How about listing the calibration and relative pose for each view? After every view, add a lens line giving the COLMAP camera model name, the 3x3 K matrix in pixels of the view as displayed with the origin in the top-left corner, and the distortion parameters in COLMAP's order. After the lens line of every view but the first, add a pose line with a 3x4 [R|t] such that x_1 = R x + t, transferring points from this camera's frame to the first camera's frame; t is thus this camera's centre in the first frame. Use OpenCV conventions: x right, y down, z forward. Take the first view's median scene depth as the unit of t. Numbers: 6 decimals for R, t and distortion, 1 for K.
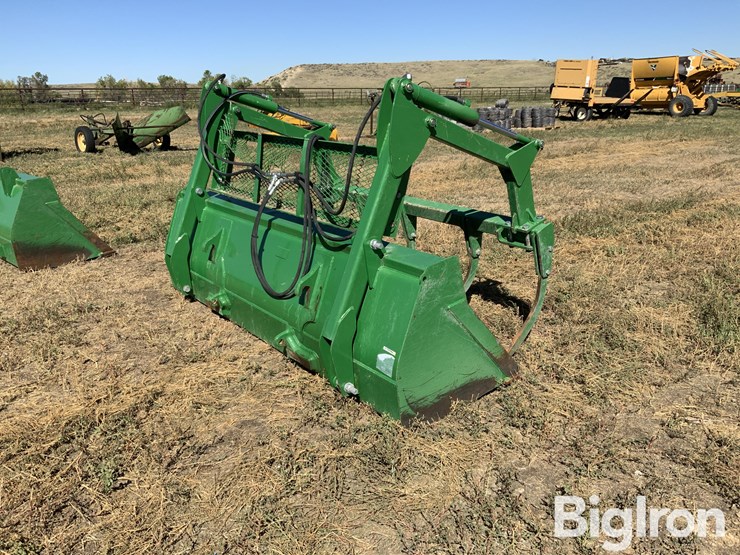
lens RADIAL K [[615.5, 0, 368.1], [0, 615.5, 280.3], [0, 0, 1]] dist [0.059646, -0.110039]
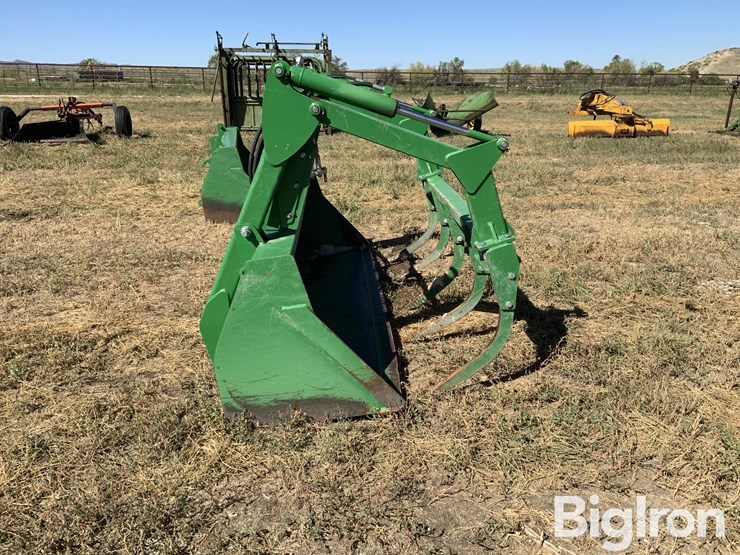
lens RADIAL K [[615.5, 0, 368.1], [0, 615.5, 280.3], [0, 0, 1]] dist [0.059646, -0.110039]
pose [[0.820107, 0.189379, -0.539963, 0.128783], [-0.177701, 0.981278, 0.074264, -0.016050], [0.543918, 0.035048, 0.838406, 0.050452]]
